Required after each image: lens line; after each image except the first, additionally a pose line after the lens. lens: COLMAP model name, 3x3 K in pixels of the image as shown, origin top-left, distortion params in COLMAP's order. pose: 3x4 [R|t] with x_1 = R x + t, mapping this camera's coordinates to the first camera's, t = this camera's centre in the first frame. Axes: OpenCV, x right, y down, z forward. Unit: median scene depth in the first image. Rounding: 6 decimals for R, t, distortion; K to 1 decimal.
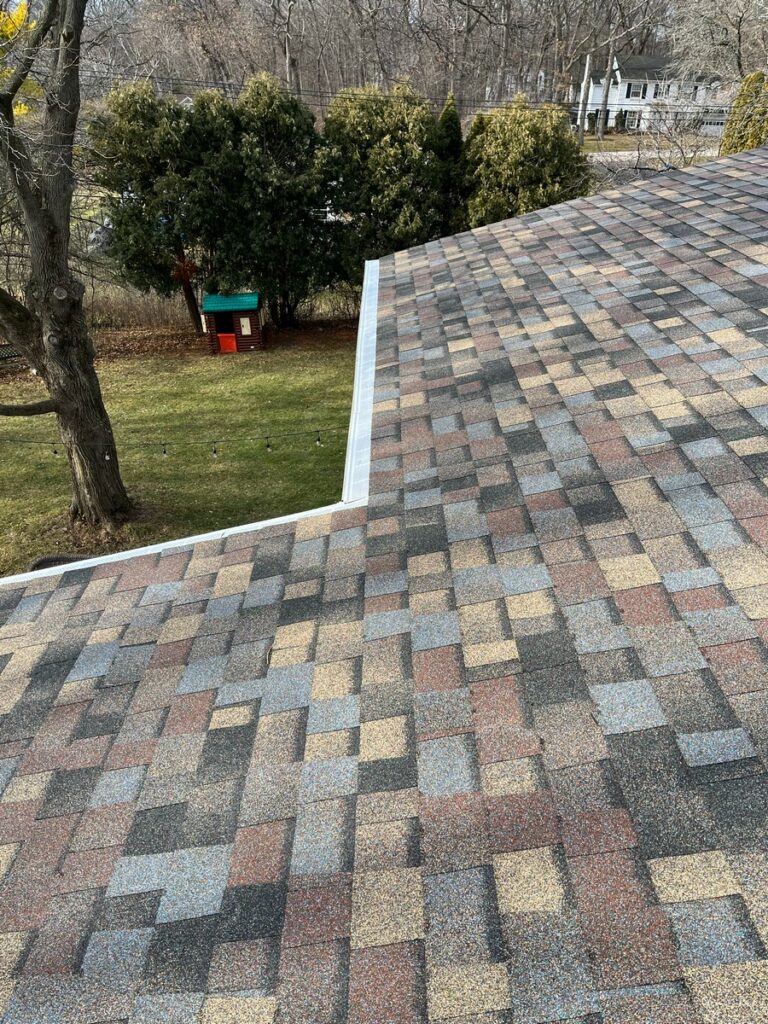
lens RADIAL K [[775.6, 0, 384.0], [0, 775.6, 511.8], [0, 0, 1]] dist [0.000100, -0.001270]
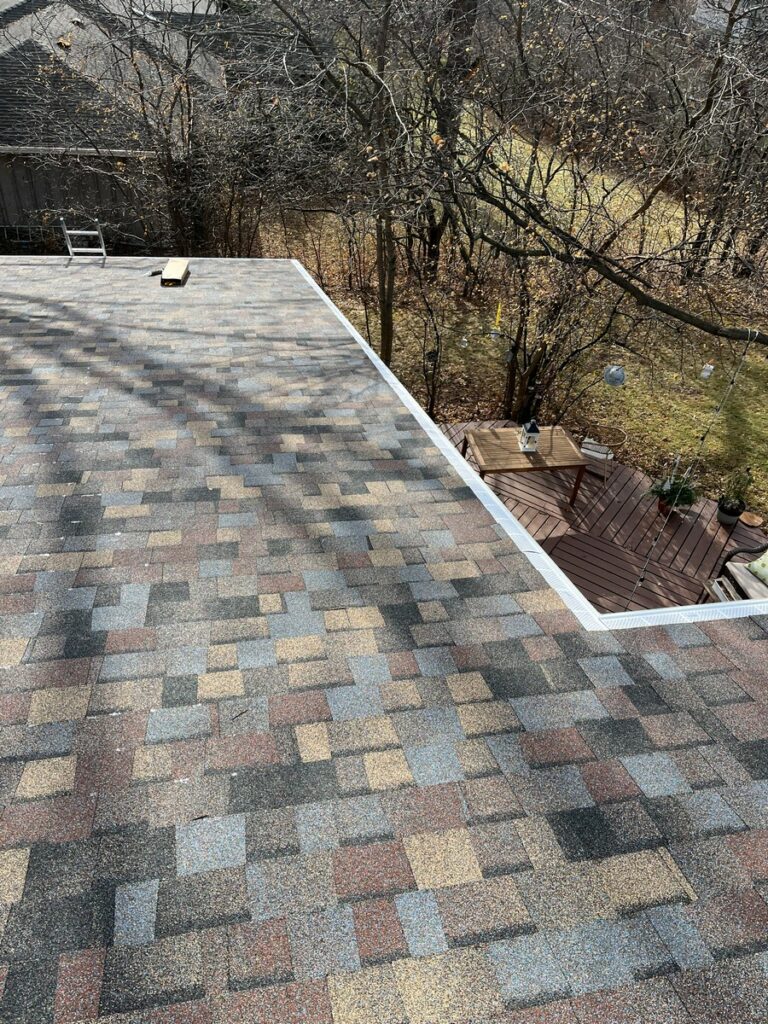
lens RADIAL K [[775.6, 0, 384.1], [0, 775.6, 512.3], [0, 0, 1]] dist [0.000100, -0.001270]
pose [[0.208498, 0.630947, -0.747285, 0.705066], [-0.556779, 0.704749, 0.439688, -0.508710], [0.804068, 0.324399, 0.498237, 0.472069]]
